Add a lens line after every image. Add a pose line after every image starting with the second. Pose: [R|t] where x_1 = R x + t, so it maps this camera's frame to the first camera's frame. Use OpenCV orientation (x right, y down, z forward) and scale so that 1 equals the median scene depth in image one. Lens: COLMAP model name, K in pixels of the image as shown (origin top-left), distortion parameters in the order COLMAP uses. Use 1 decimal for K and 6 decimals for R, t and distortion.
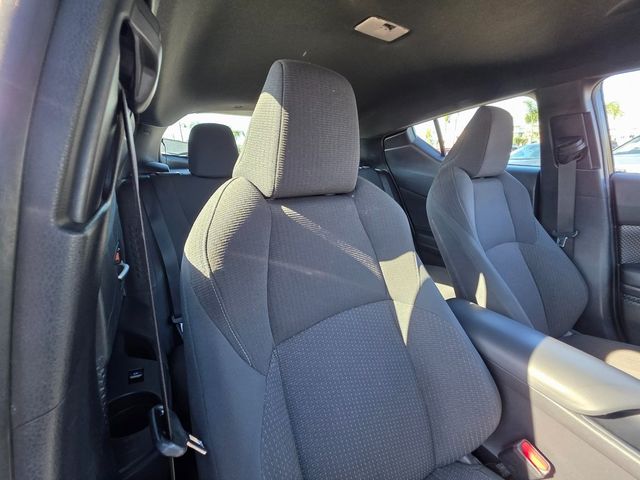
lens RADIAL K [[258.0, 0, 320.7], [0, 258.0, 248.8], [0, 0, 1]] dist [0.001971, 0.000211]
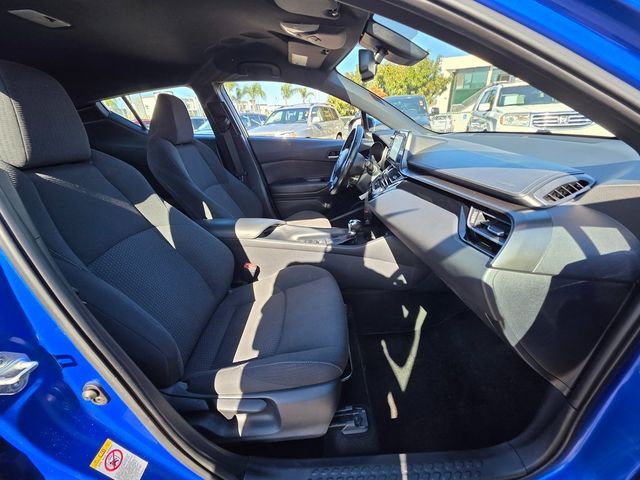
lens RADIAL K [[257.2, 0, 320.0], [0, 257.2, 240.0], [0, 0, 1]] dist [-0.001146, -0.000089]
pose [[0.550316, -0.352727, 0.756794, -0.276242], [0.301156, 0.929228, 0.214105, 0.179924], [-0.778754, 0.110088, 0.617594, -0.527720]]
